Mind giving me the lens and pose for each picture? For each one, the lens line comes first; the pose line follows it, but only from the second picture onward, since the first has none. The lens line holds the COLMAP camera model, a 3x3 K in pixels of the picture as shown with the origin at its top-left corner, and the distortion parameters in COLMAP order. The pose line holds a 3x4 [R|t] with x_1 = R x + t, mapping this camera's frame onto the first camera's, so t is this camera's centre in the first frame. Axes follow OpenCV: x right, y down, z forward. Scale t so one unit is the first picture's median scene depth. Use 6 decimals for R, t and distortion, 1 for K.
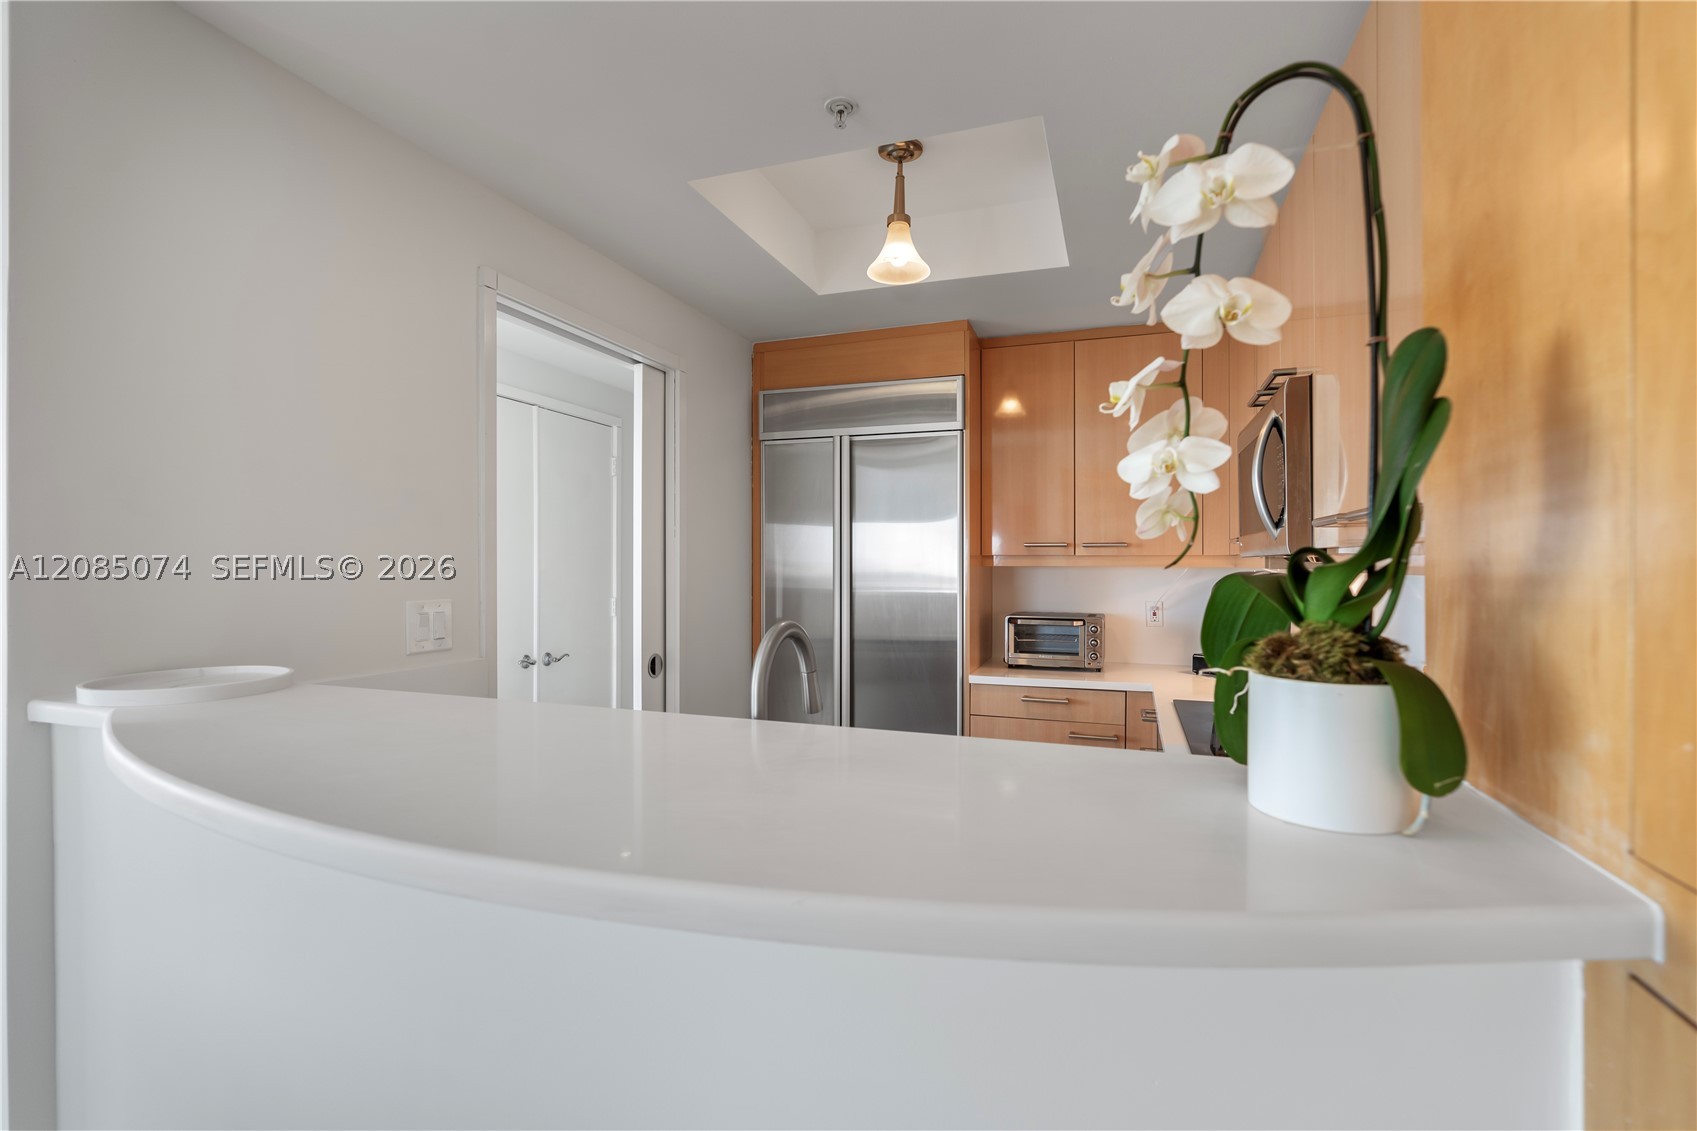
lens RADIAL K [[783.4, 0, 848.2], [0, 783.4, 565.7], [0, 0, 1]] dist [-0.008428, 0.005171]
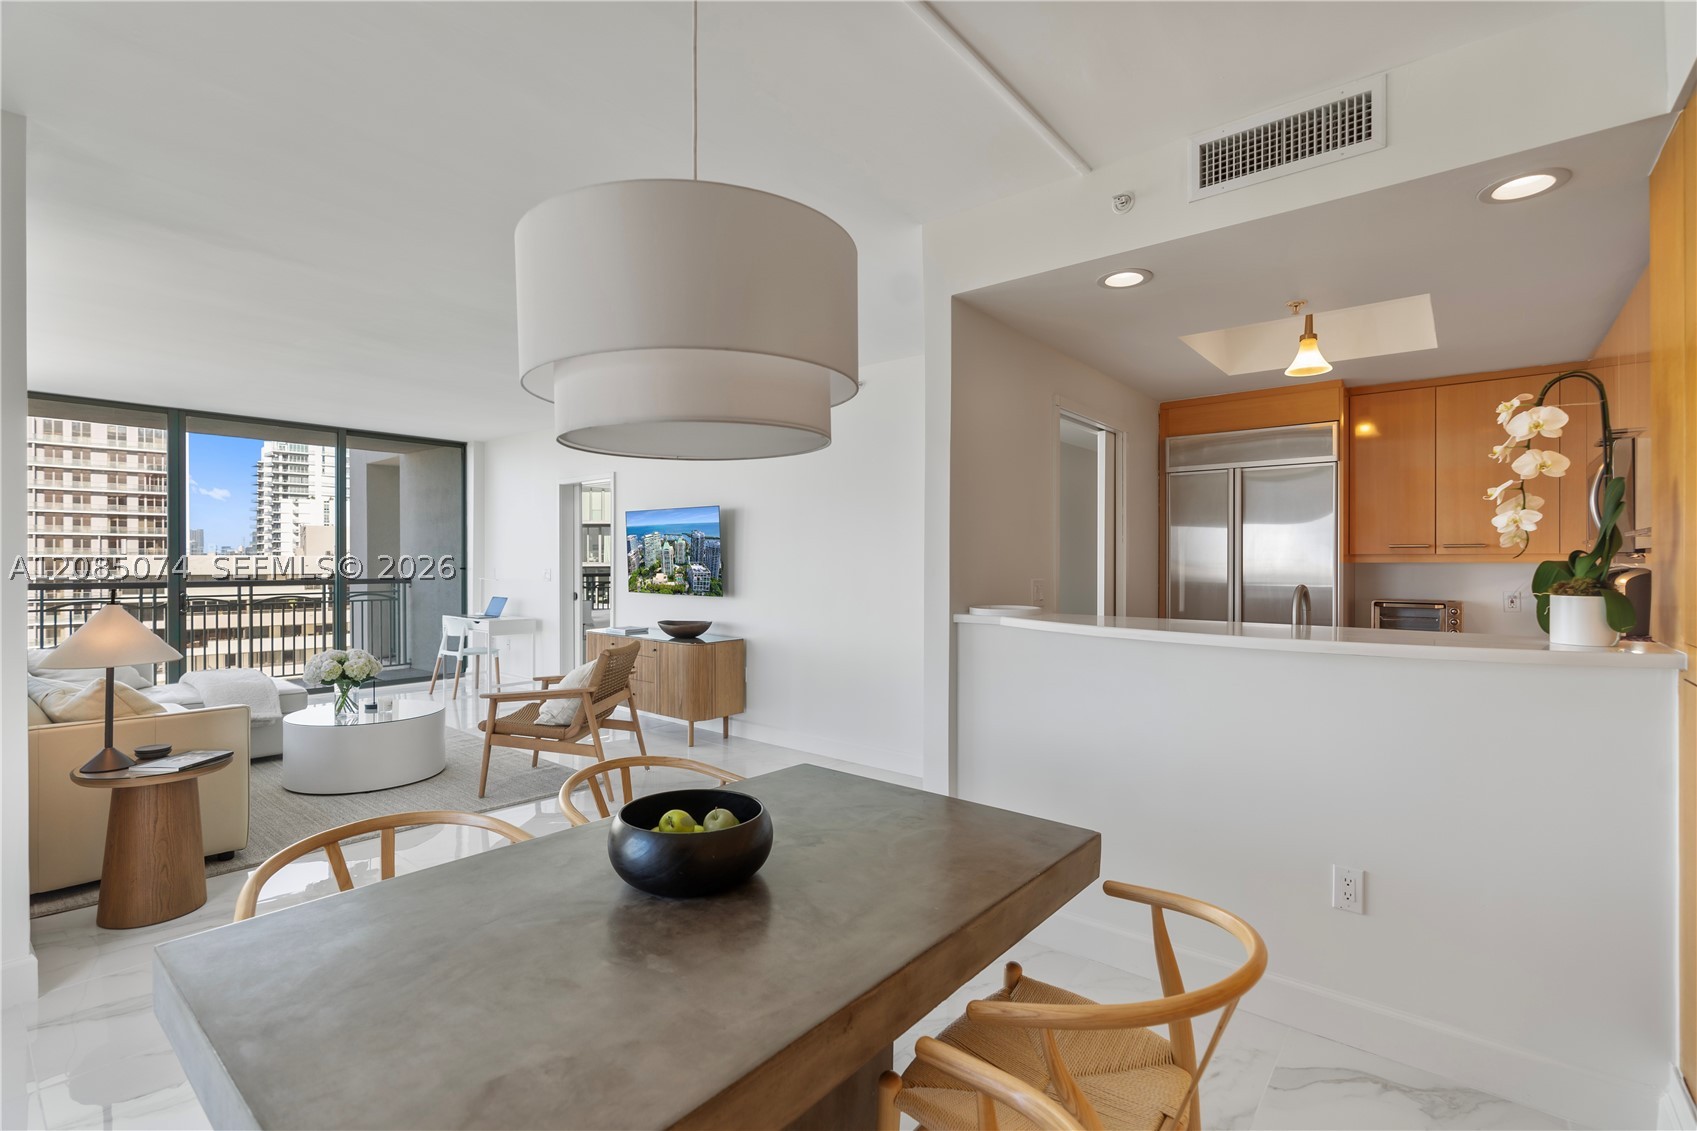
lens RADIAL K [[771.3, 0, 848.4], [0, 771.3, 562.1], [0, 0, 1]] dist [-0.001185, 0.000410]
pose [[0.942604, 0.001888, -0.333907, -0.832662], [-0.003352, 0.999987, -0.003810, 0.033097], [0.333895, 0.004710, 0.942598, -2.174853]]
